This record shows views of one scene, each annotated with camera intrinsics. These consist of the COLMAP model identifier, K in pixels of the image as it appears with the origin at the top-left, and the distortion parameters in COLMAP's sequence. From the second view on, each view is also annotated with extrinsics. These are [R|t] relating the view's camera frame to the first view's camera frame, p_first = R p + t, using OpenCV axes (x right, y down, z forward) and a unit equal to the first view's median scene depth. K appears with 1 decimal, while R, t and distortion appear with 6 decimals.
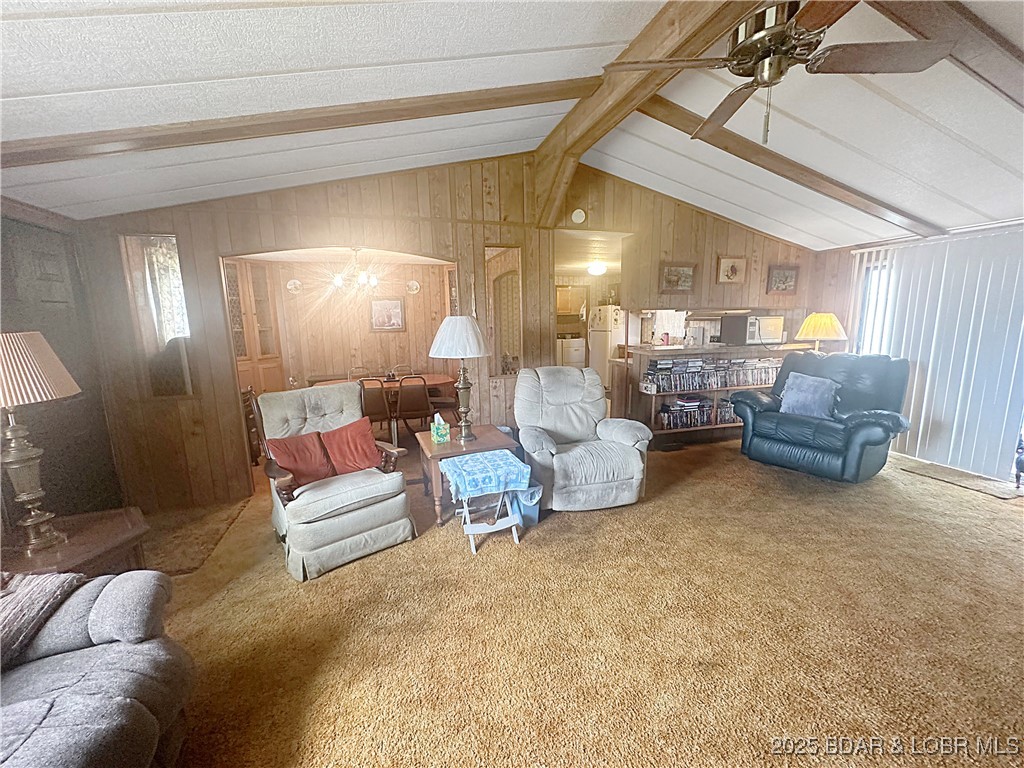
lens RADIAL K [[408.4, 0, 514.4], [0, 408.4, 382.5], [0, 0, 1]] dist [-0.001421, -0.000537]
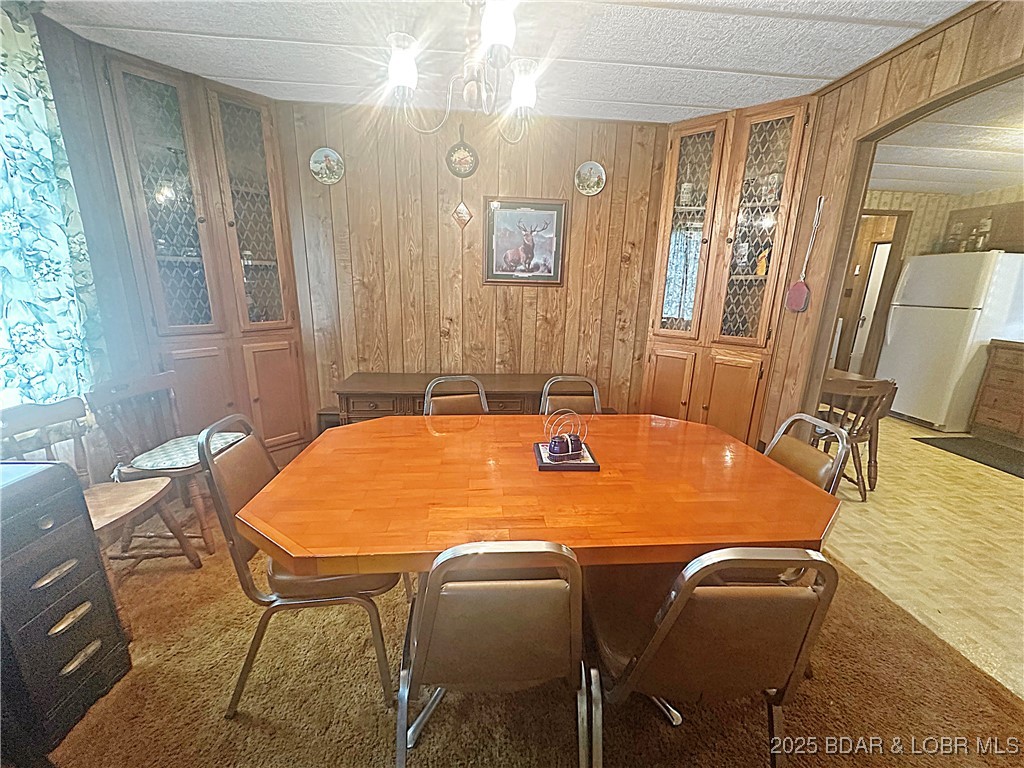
lens RADIAL K [[408.4, 0, 514.7], [0, 408.4, 386.1], [0, 0, 1]] dist [-0.001421, -0.000537]
pose [[0.972126, 0.100555, -0.211799, -0.213668], [-0.080787, 0.991700, 0.100025, -0.058317], [0.220099, -0.080127, 0.972181, 0.561252]]
